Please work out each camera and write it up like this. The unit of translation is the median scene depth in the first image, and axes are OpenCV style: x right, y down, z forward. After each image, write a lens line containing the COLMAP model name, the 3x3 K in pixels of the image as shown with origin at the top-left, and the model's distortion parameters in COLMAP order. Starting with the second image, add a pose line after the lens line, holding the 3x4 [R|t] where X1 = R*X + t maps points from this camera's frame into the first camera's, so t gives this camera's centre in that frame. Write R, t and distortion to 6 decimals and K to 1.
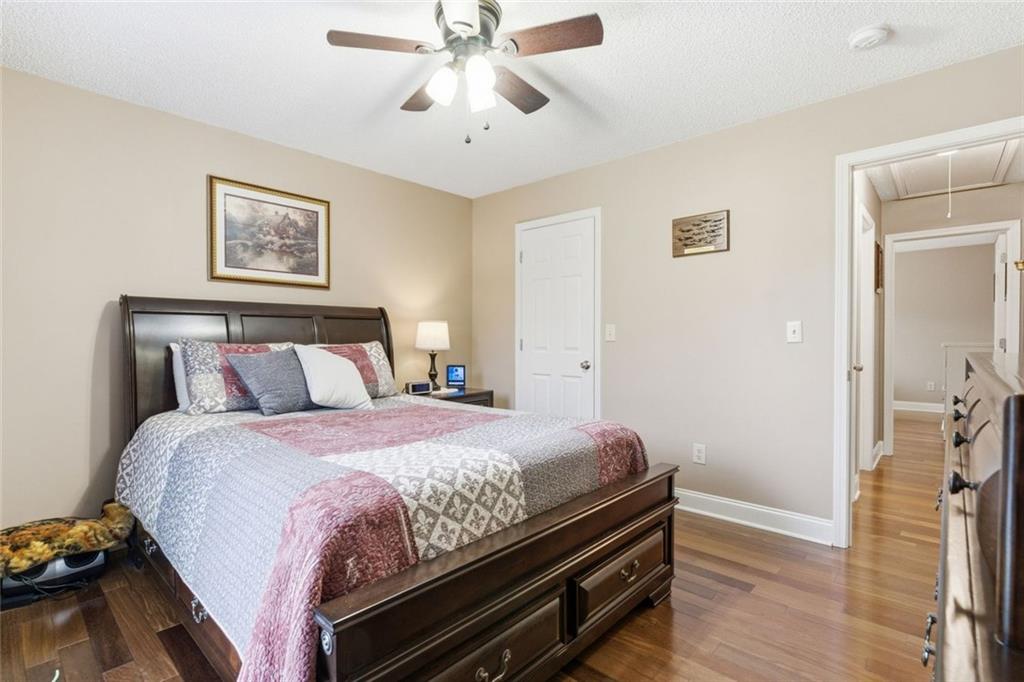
lens RADIAL K [[473.1, 0, 510.9], [0, 473.1, 340.4], [0, 0, 1]] dist [0.001224, 0.000416]
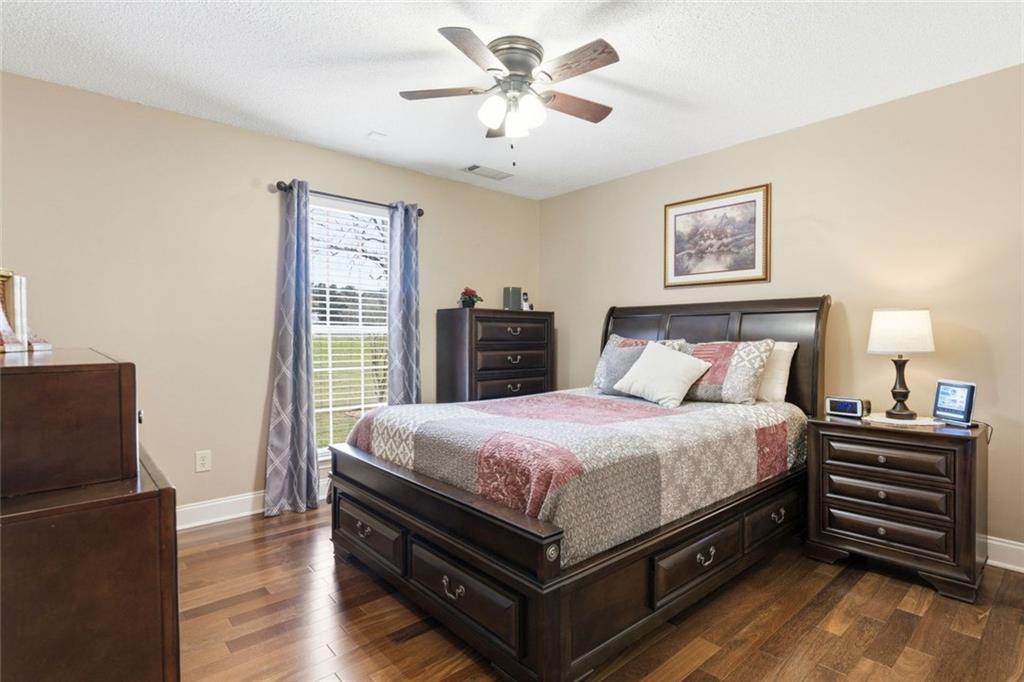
lens RADIAL K [[495.9, 0, 510.7], [0, 495.9, 340.5], [0, 0, 1]] dist [-0.012578, 0.001458]
pose [[-0.079598, 0.014230, -0.996725, 0.648131], [-0.006404, 0.999870, 0.014786, -0.006041], [0.996806, 0.007560, -0.079497, 0.638470]]
